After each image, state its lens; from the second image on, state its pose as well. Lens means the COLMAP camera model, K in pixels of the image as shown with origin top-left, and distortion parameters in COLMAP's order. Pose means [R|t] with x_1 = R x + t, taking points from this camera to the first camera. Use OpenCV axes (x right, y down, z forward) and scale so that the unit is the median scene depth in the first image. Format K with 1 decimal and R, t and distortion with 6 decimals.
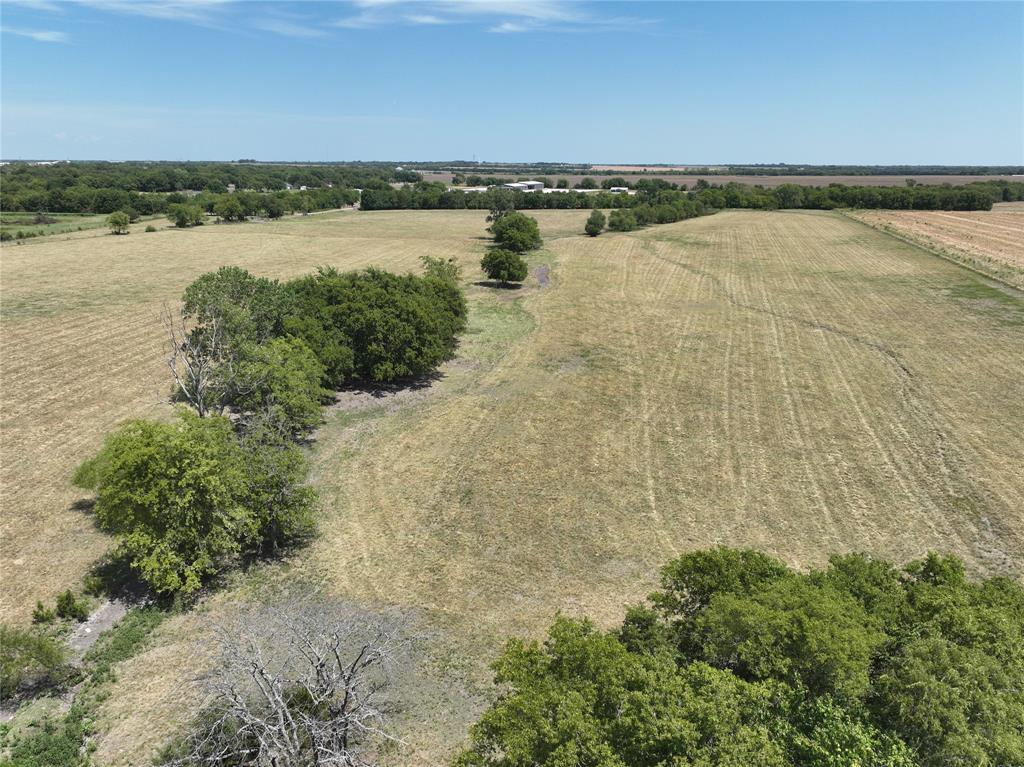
lens RADIAL K [[723.0, 0, 509.7], [0, 723.0, 380.7], [0, 0, 1]] dist [-0.001710, 0.017932]
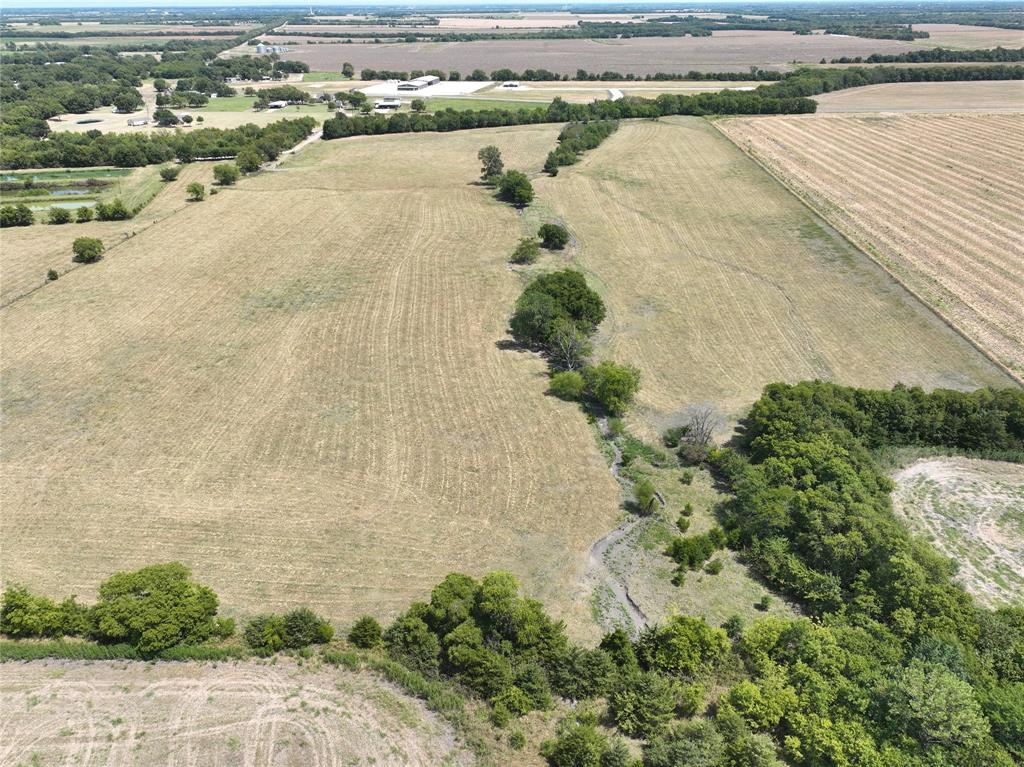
lens RADIAL K [[723.0, 0, 509.7], [0, 723.0, 380.7], [0, 0, 1]] dist [-0.001710, 0.017932]
pose [[0.977226, -0.111002, 0.180852, -0.593944], [0.075038, 0.977971, 0.194787, -0.218309], [-0.198489, -0.176780, 0.964028, -0.841807]]
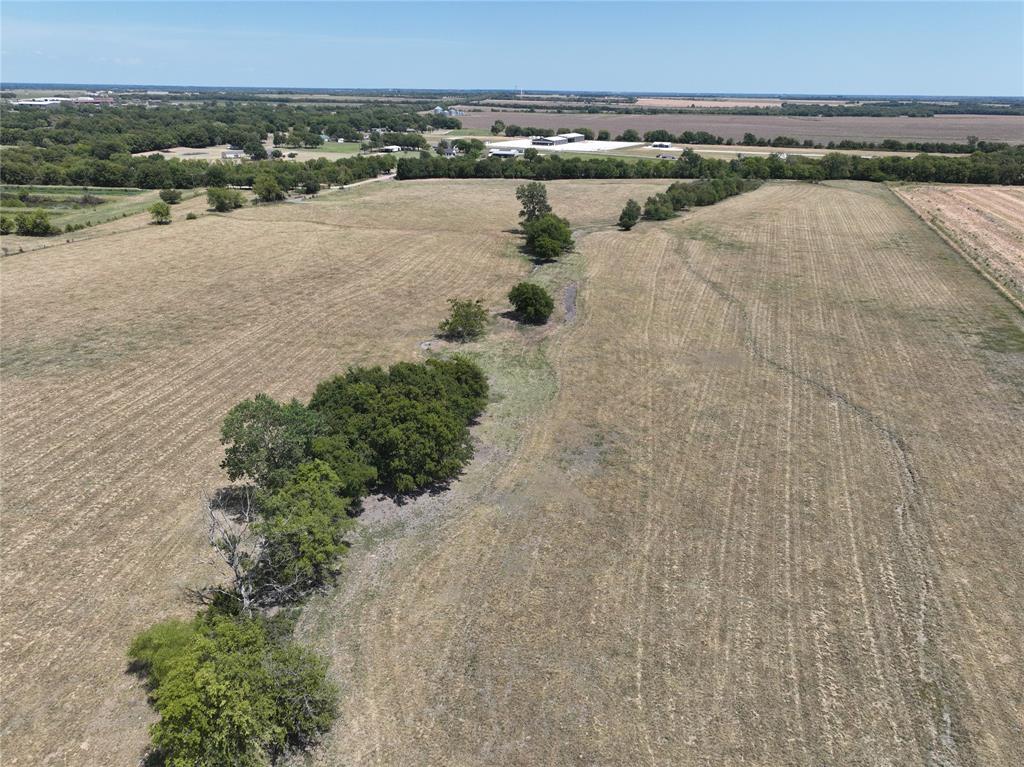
lens RADIAL K [[723.0, 0, 509.7], [0, 723.0, 380.7], [0, 0, 1]] dist [-0.001710, 0.017932]
pose [[0.998433, 0.026758, -0.049146, 0.020716], [-0.022241, 0.995669, 0.090272, -0.185724], [0.051348, -0.089038, 0.994704, -0.032324]]
